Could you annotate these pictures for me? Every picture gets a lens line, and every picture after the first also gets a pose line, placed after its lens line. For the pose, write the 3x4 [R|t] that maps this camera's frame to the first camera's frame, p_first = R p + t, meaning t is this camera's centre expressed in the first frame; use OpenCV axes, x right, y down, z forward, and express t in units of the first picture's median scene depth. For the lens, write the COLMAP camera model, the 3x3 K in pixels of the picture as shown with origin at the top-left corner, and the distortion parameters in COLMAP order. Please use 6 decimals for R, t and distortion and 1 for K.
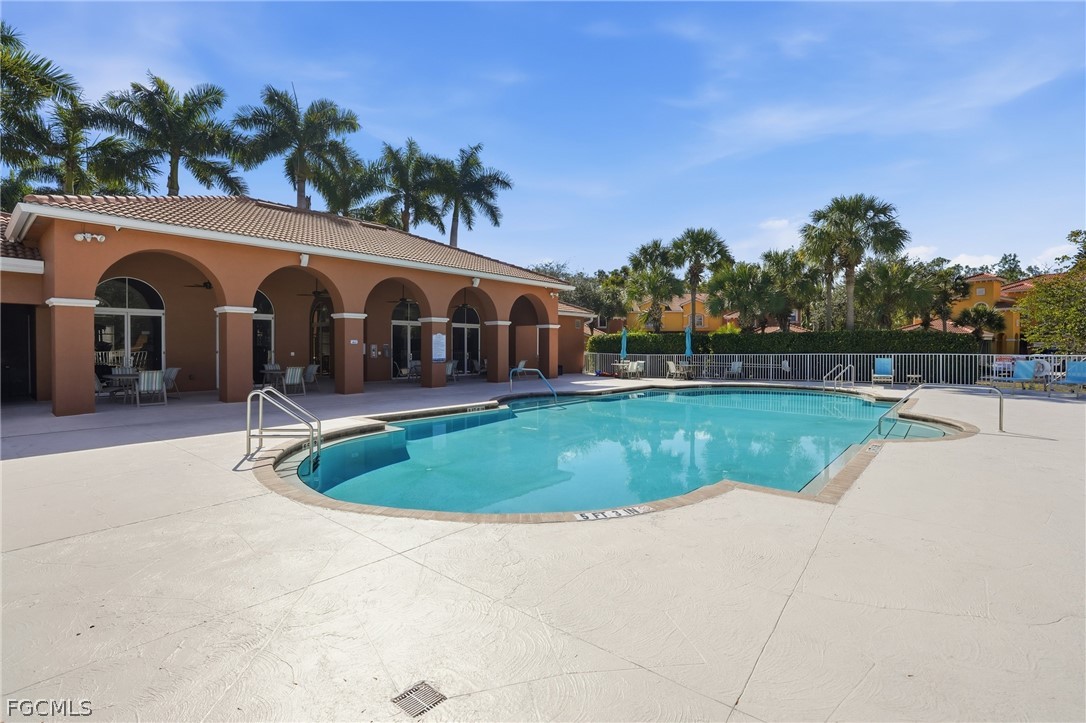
lens RADIAL K [[506.3, 0, 536.4], [0, 506.3, 358.6], [0, 0, 1]] dist [-0.061942, 0.023169]
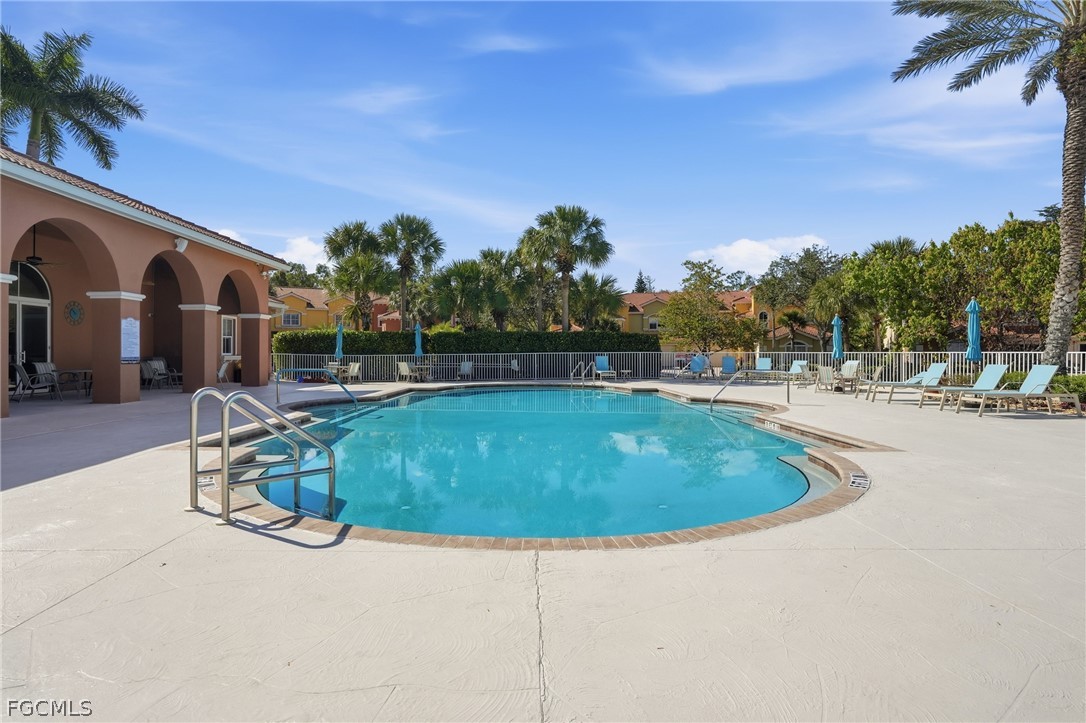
lens RADIAL K [[566.4, 0, 537.5], [0, 566.4, 359.9], [0, 0, 1]] dist [-0.054838, 0.028698]
pose [[0.763973, -0.006129, 0.645219, -0.191525], [0.013269, 0.999893, -0.006212, 0.011199], [-0.645112, 0.013307, 0.763972, 0.100866]]
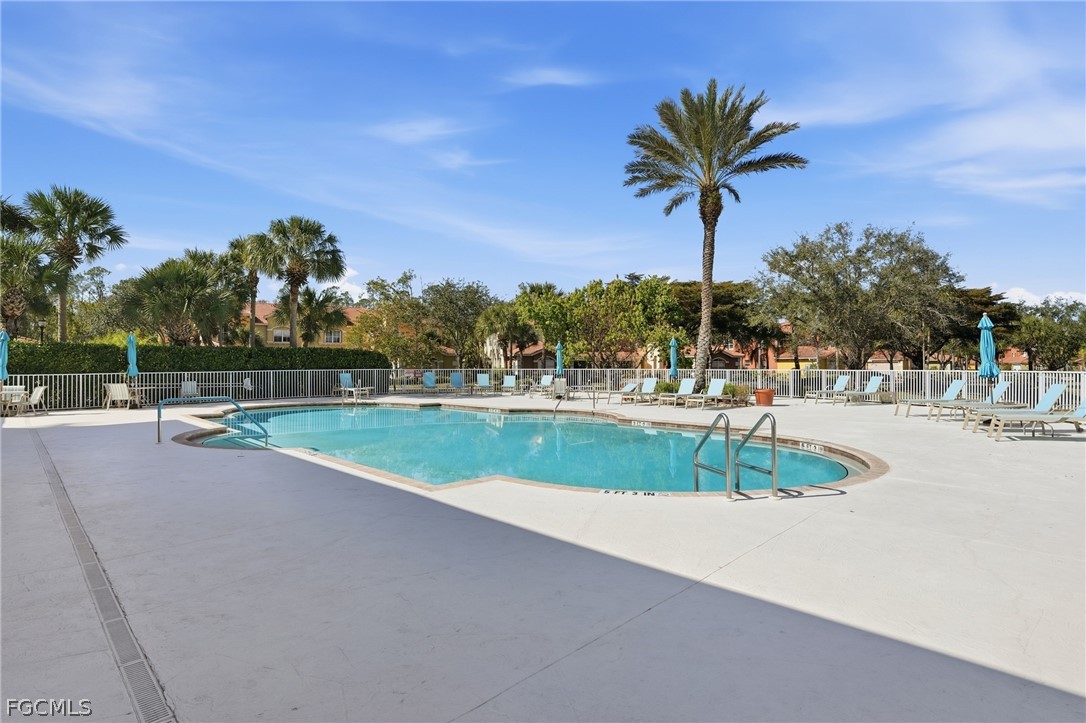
lens RADIAL K [[566.4, 0, 537.5], [0, 566.4, 359.9], [0, 0, 1]] dist [-0.054838, 0.028698]
pose [[0.122326, 0.012730, 0.992408, -0.424193], [0.020003, 0.999683, -0.015289, -0.003342], [-0.992288, 0.021721, 0.122033, 0.346302]]
